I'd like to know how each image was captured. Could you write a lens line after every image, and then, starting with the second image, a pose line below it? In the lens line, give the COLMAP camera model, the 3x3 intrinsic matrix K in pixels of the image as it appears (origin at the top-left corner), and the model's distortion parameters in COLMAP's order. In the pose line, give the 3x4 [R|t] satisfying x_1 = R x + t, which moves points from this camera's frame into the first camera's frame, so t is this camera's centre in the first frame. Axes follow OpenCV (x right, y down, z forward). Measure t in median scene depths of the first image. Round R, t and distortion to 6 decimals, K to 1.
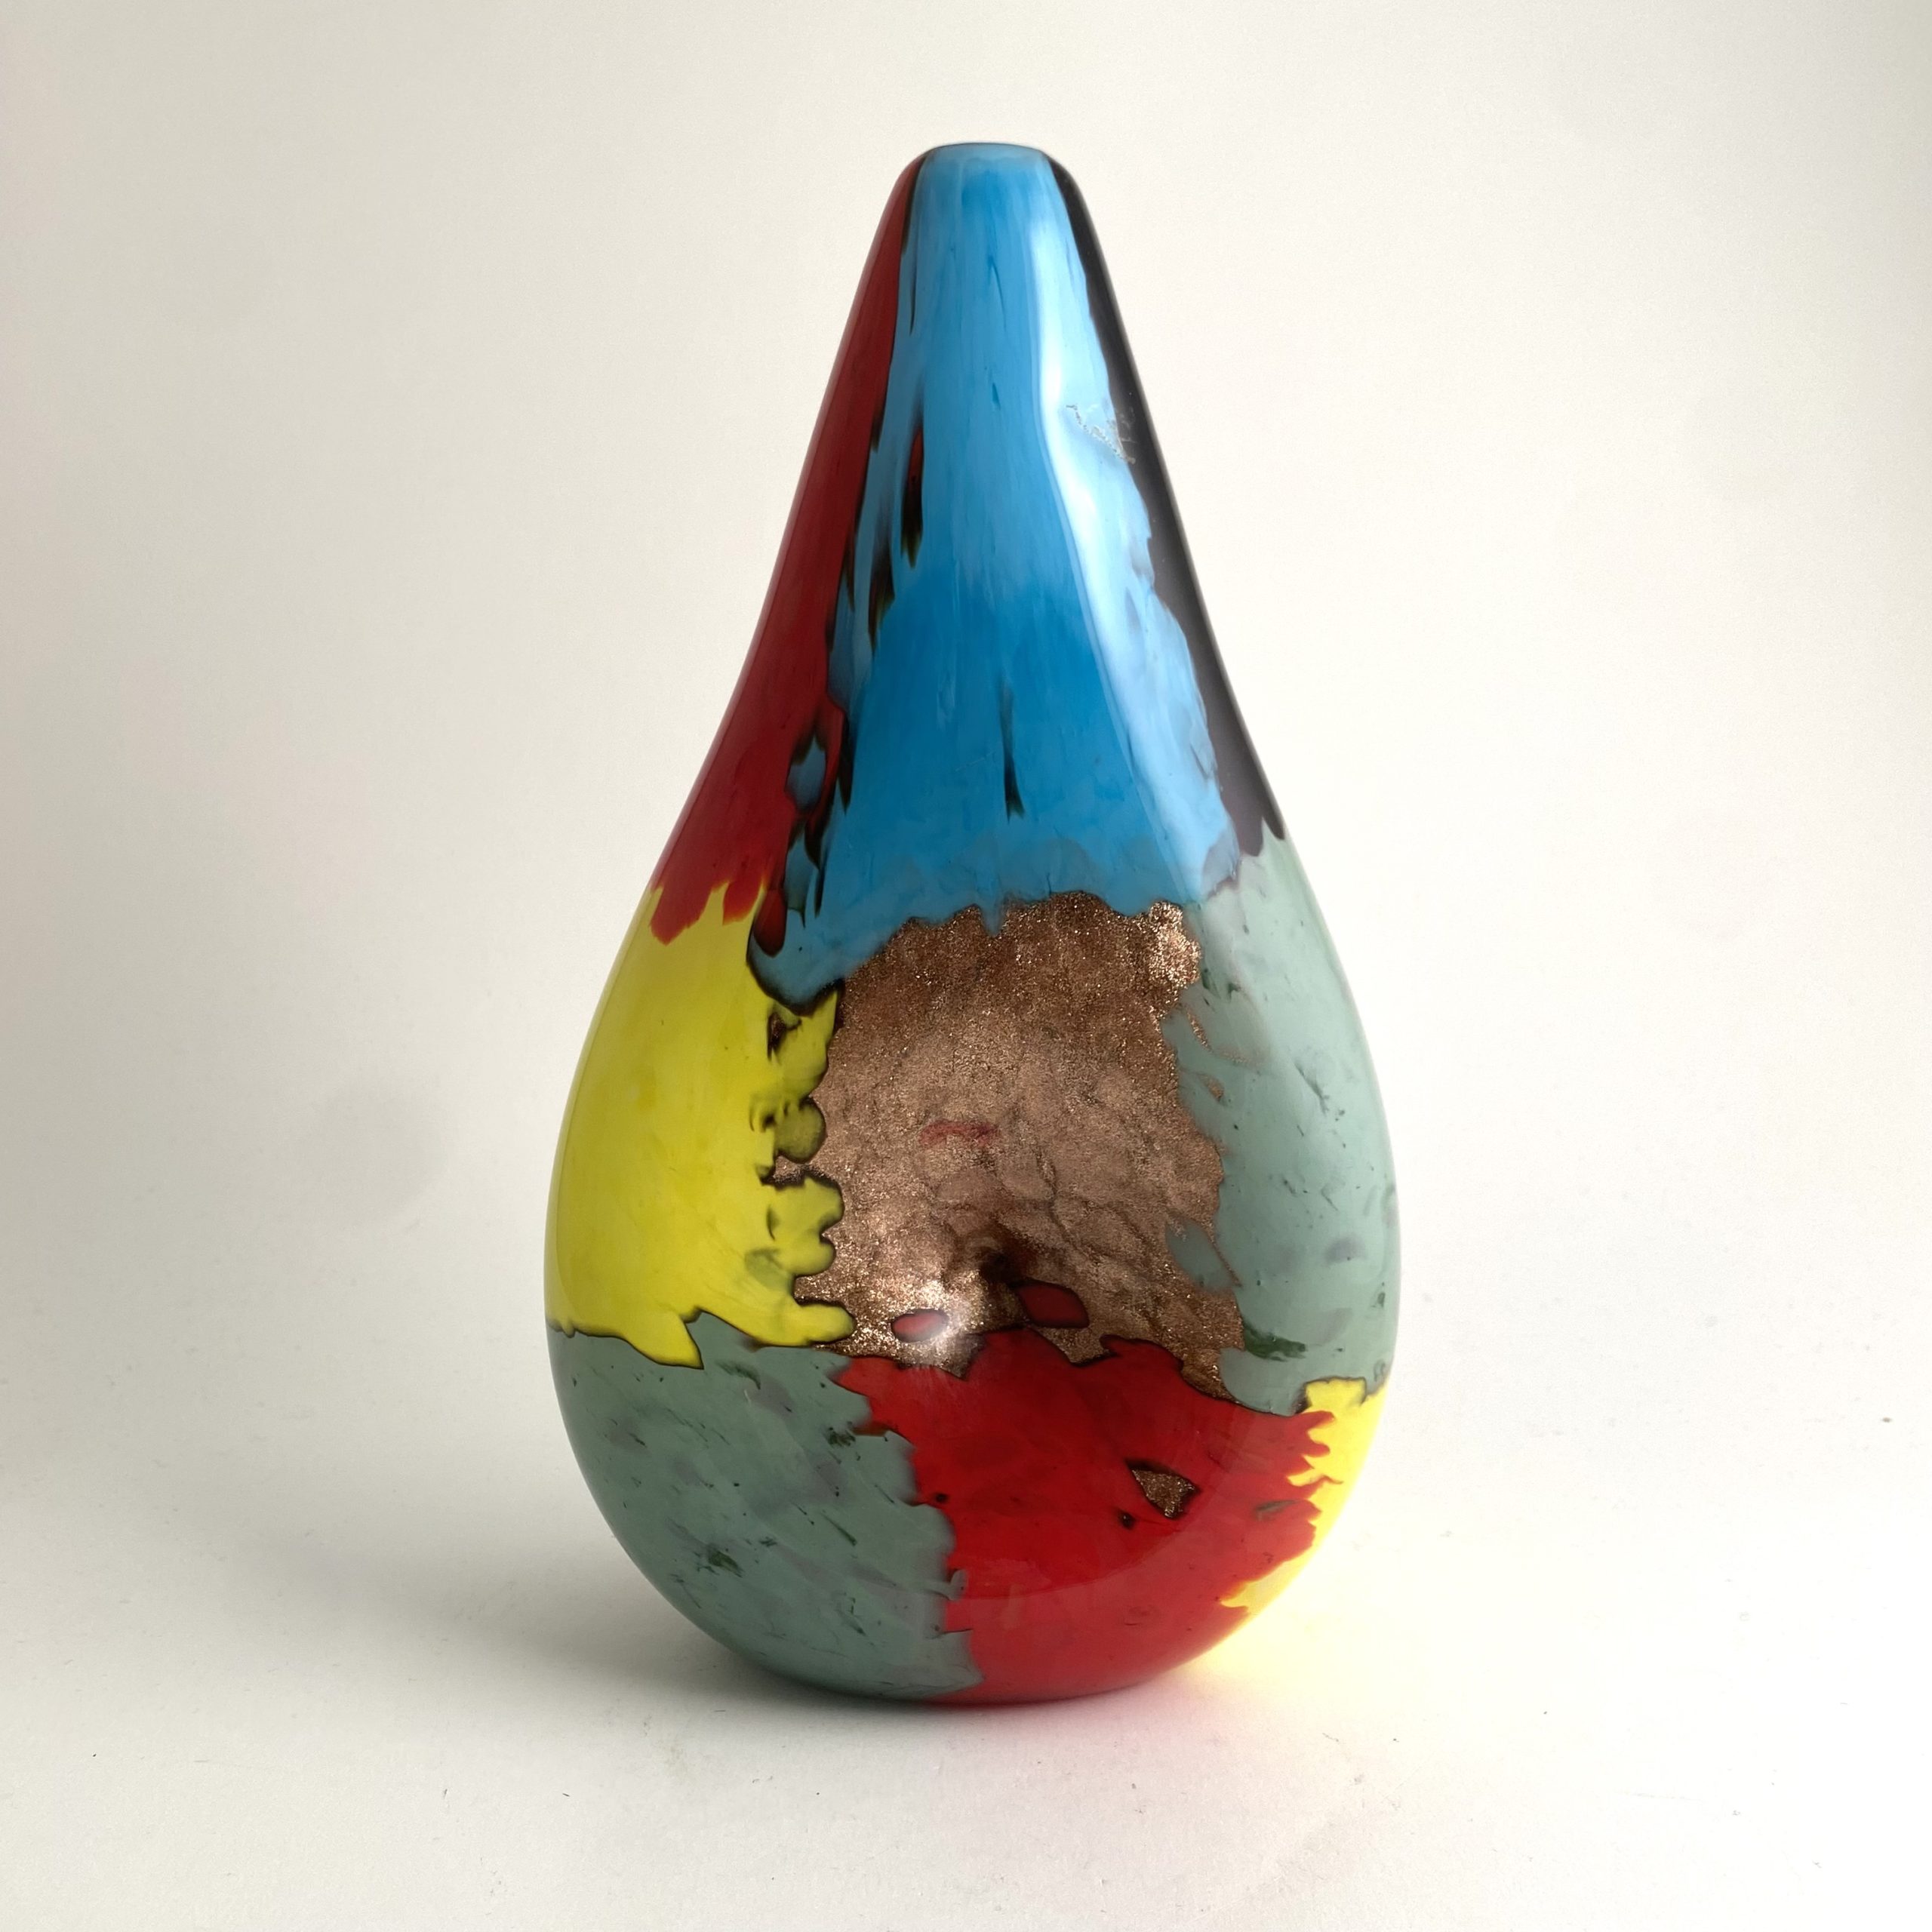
lens RADIAL K [[1960.7, 0, 962.3], [0, 1960.7, 956.1], [0, 0, 1]] dist [0.042544, 0.000000]
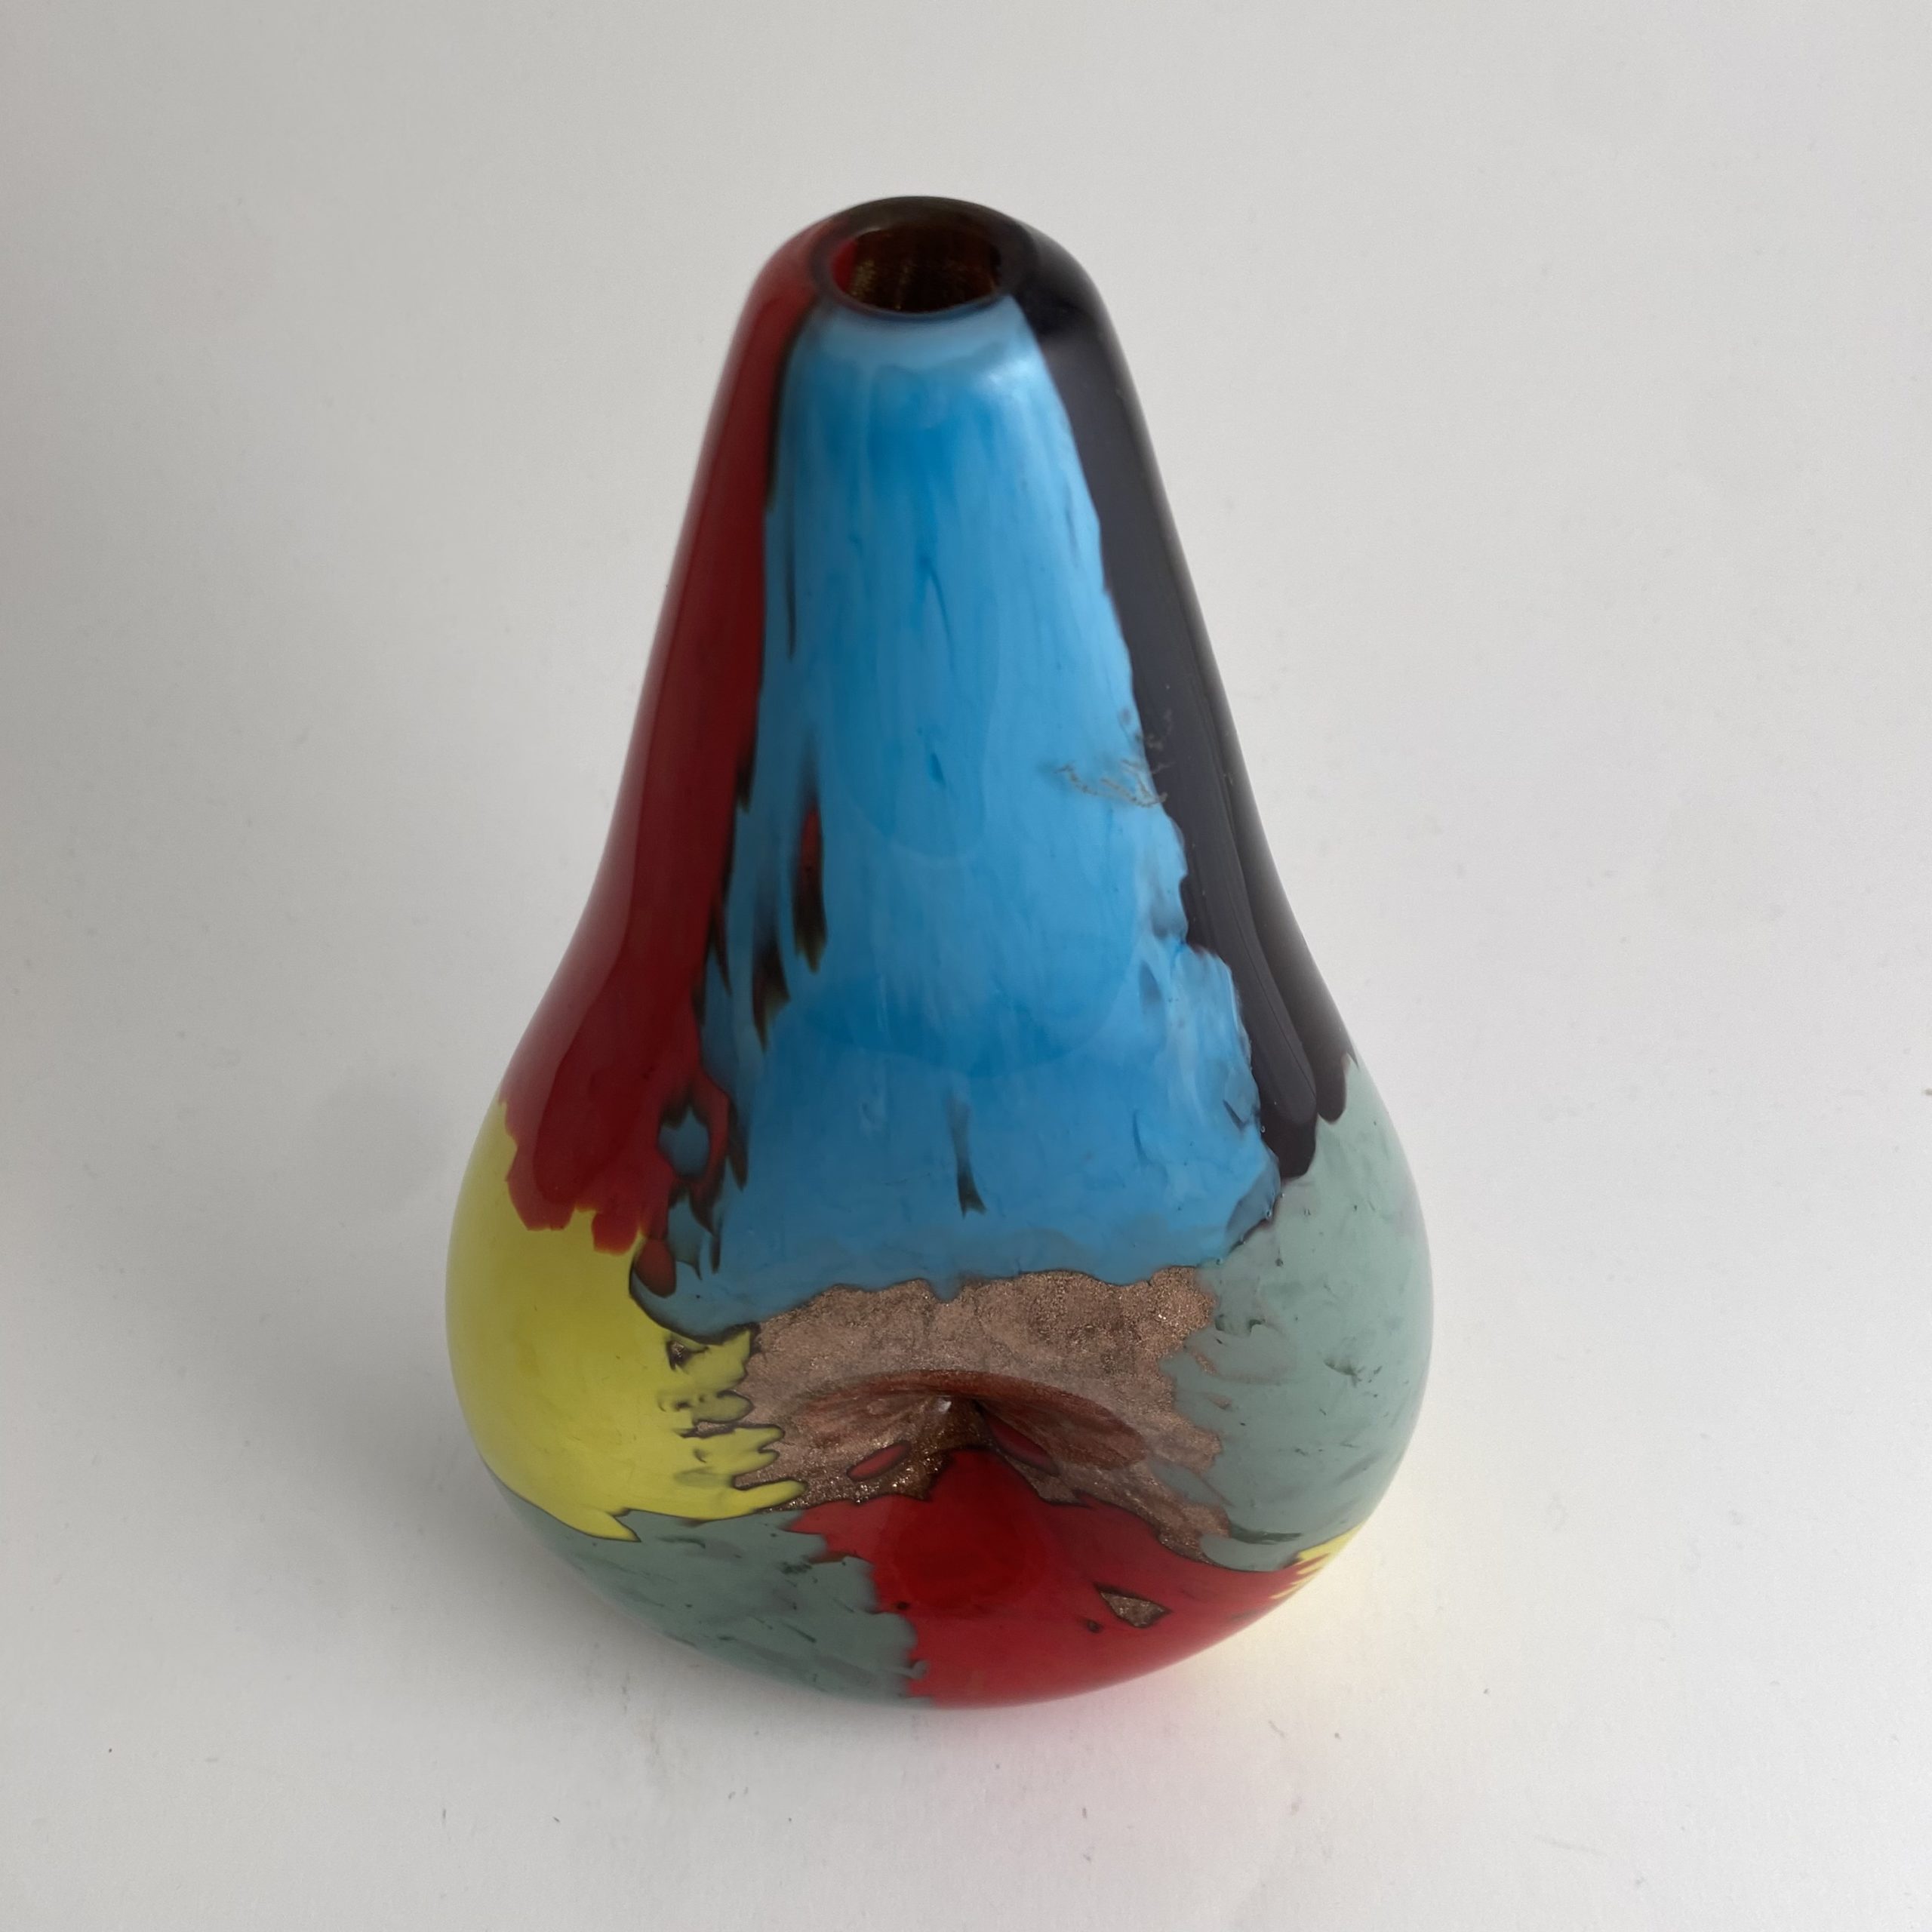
lens RADIAL K [[1960.7, 0, 957.2], [0, 1960.7, 971.1], [0, 0, 1]] dist [0.042544, 0.000000]
pose [[0.999574, 0.013139, -0.026057, 0.038020], [0.007448, 0.748482, 0.663113, -0.610072], [0.028216, -0.663025, 0.748065, 0.499706]]
